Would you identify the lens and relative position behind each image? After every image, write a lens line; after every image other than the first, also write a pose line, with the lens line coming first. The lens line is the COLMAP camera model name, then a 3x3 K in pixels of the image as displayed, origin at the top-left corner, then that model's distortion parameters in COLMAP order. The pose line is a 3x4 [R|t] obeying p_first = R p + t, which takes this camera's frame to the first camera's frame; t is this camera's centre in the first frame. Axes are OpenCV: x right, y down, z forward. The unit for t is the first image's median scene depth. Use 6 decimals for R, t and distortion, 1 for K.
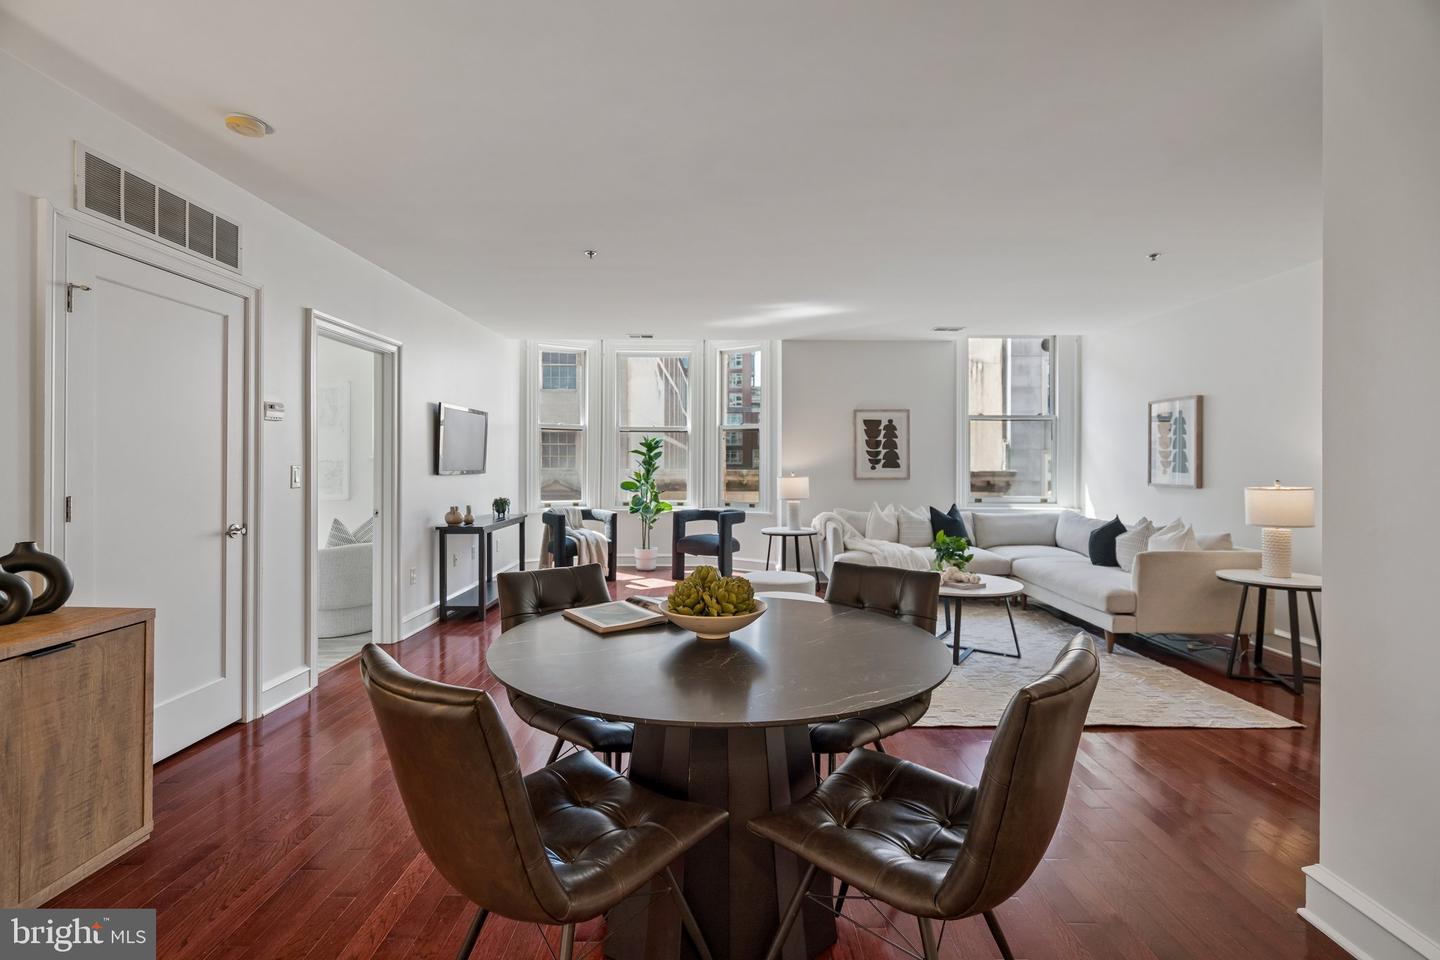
lens RADIAL K [[646.7, 0, 722.8], [0, 646.7, 467.6], [0, 0, 1]] dist [-0.009472, 0.000477]
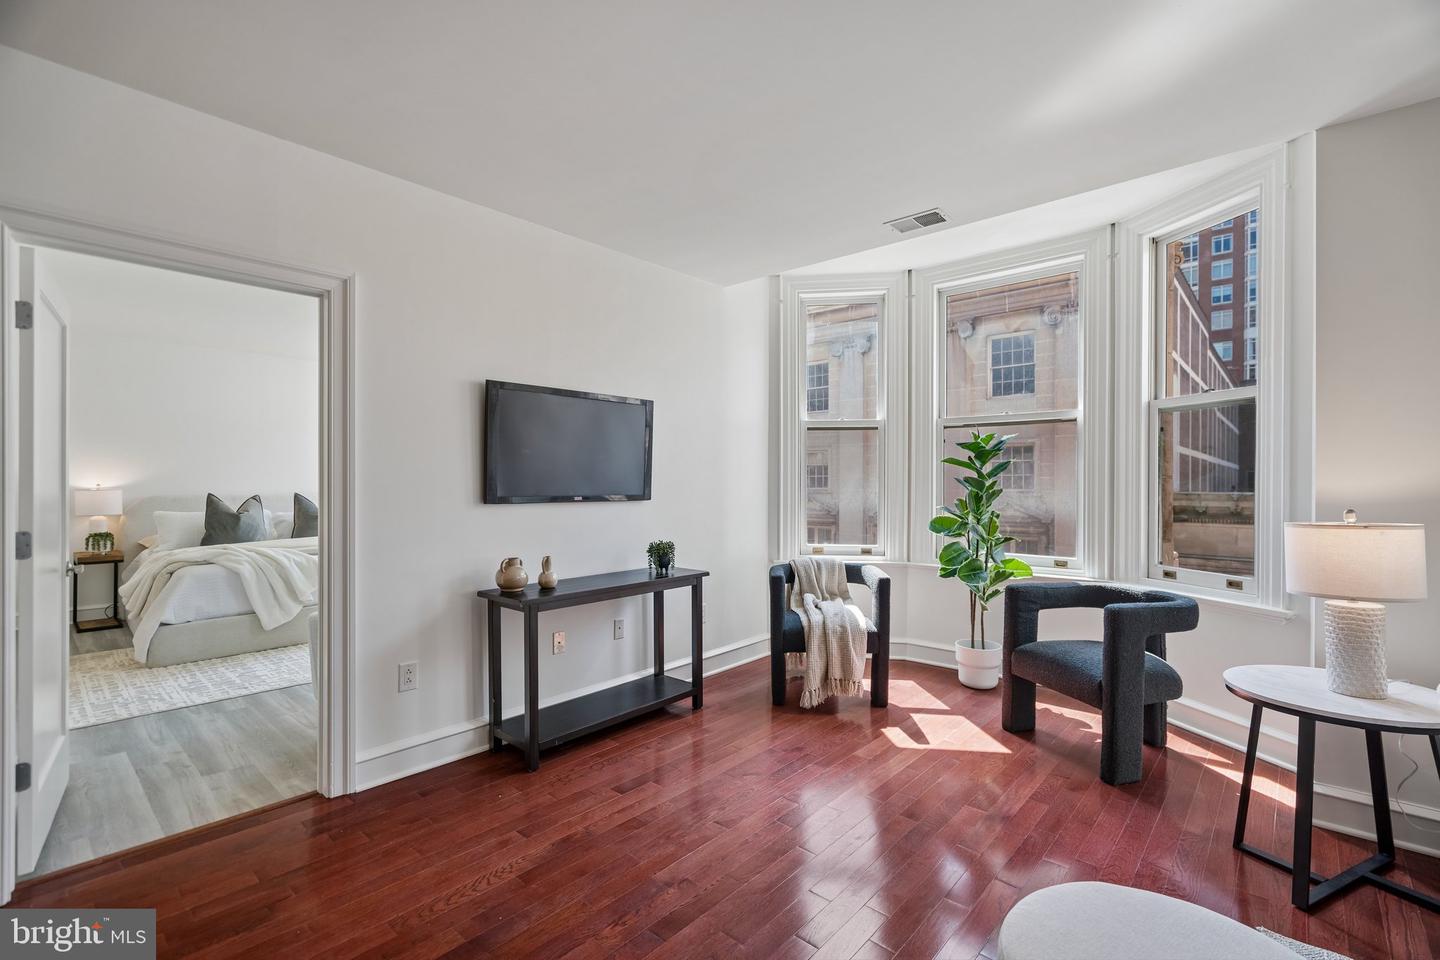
lens RADIAL K [[646.7, 0, 713.4], [0, 646.7, 486.6], [0, 0, 1]] dist [-0.009472, 0.000477]
pose [[0.742318, 0.003829, -0.670037, 0.079169], [-0.004522, 0.999990, 0.000706, -0.003950], [0.670032, 0.002506, 0.742328, 0.503120]]
